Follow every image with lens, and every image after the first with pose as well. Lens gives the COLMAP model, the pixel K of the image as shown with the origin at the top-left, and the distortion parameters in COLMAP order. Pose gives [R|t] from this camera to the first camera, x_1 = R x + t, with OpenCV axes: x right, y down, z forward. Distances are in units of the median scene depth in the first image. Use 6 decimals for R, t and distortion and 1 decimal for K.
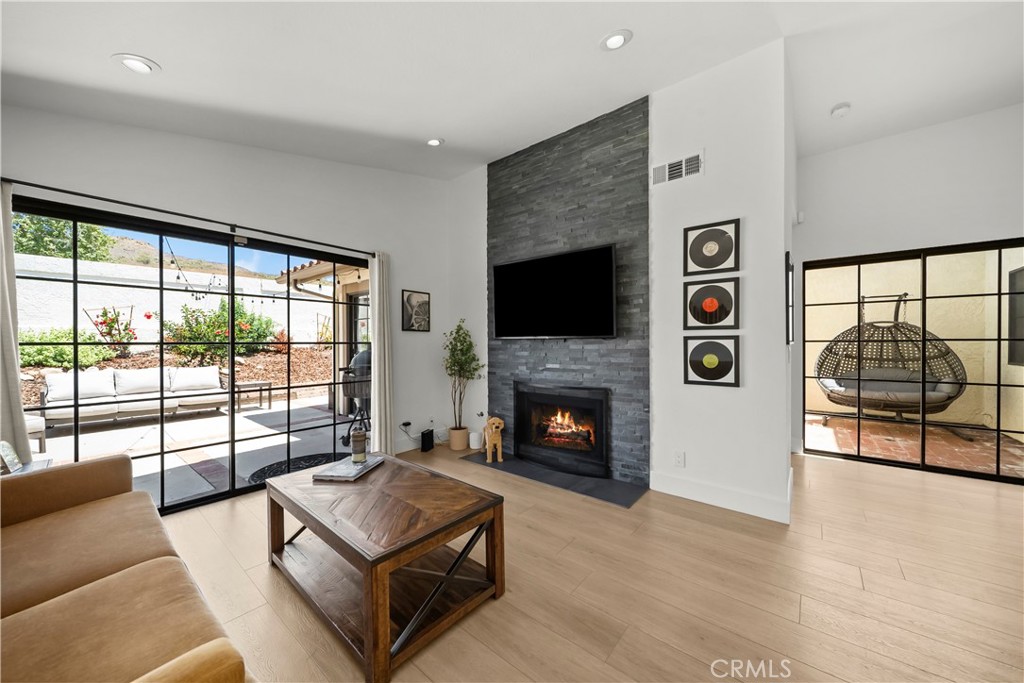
lens RADIAL K [[363.0, 0, 513.7], [0, 363.0, 343.2], [0, 0, 1]] dist [0.001196, -0.001294]
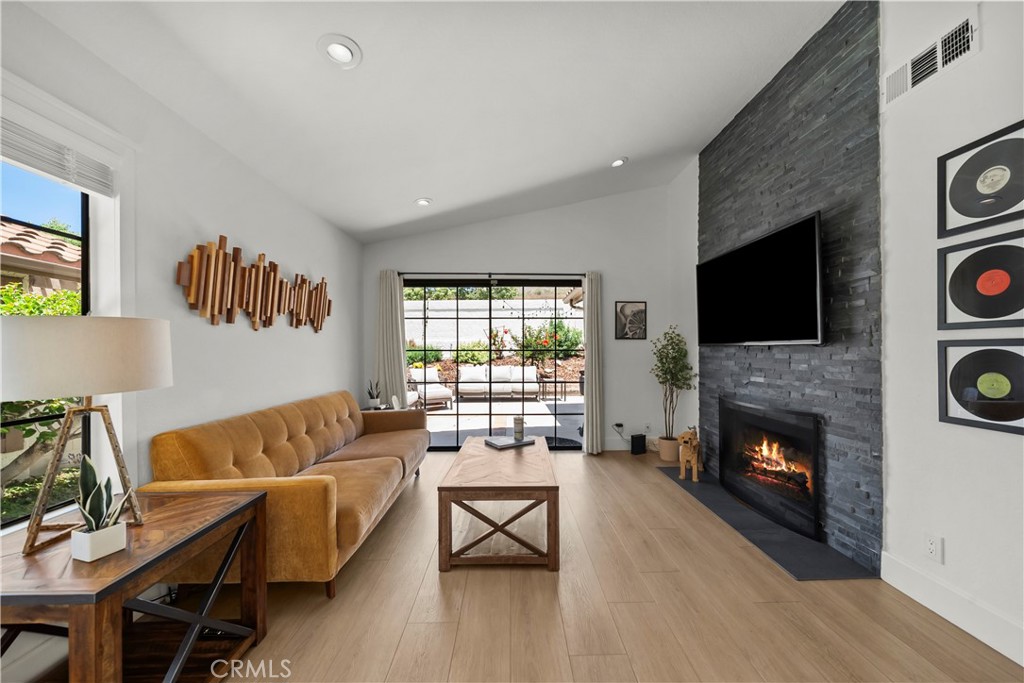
lens RADIAL K [[363.0, 0, 521.0], [0, 363.0, 348.8], [0, 0, 1]] dist [0.001196, -0.001294]
pose [[0.652442, -0.000747, -0.757839, 0.398699], [-0.001238, 0.999997, -0.002052, -0.002944], [0.757838, 0.002277, 0.652439, 0.085959]]
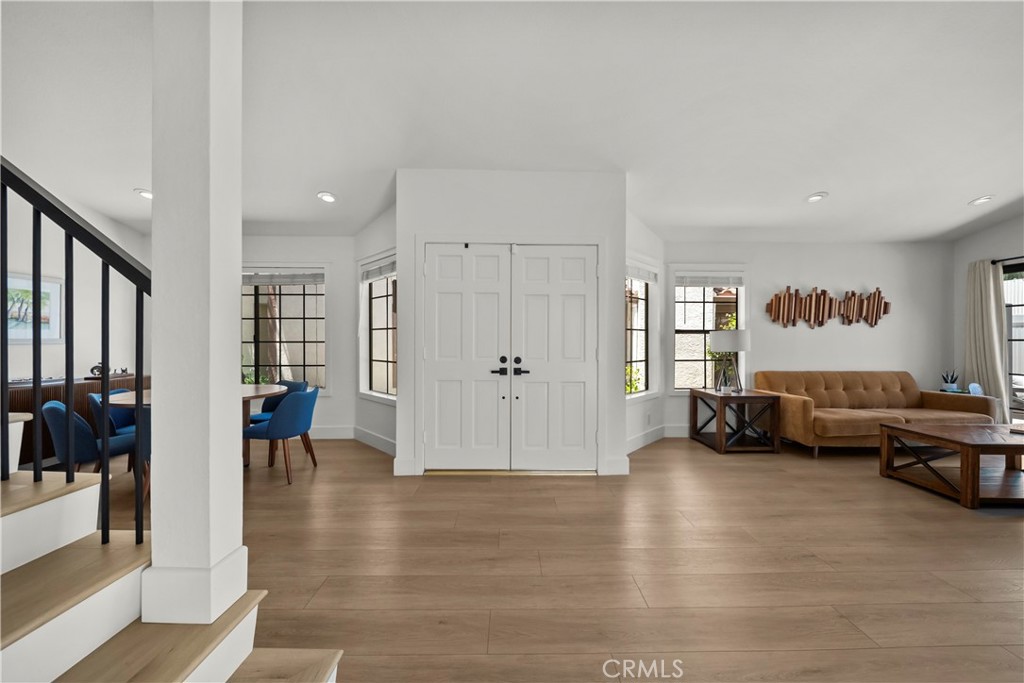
lens RADIAL K [[363.0, 0, 511.4], [0, 363.0, 342.7], [0, 0, 1]] dist [0.001196, -0.001294]
pose [[-0.772693, 0.009215, -0.634713, 1.250514], [0.002247, 0.999928, 0.011782, -0.007631], [0.634776, 0.007677, -0.772658, 0.502521]]
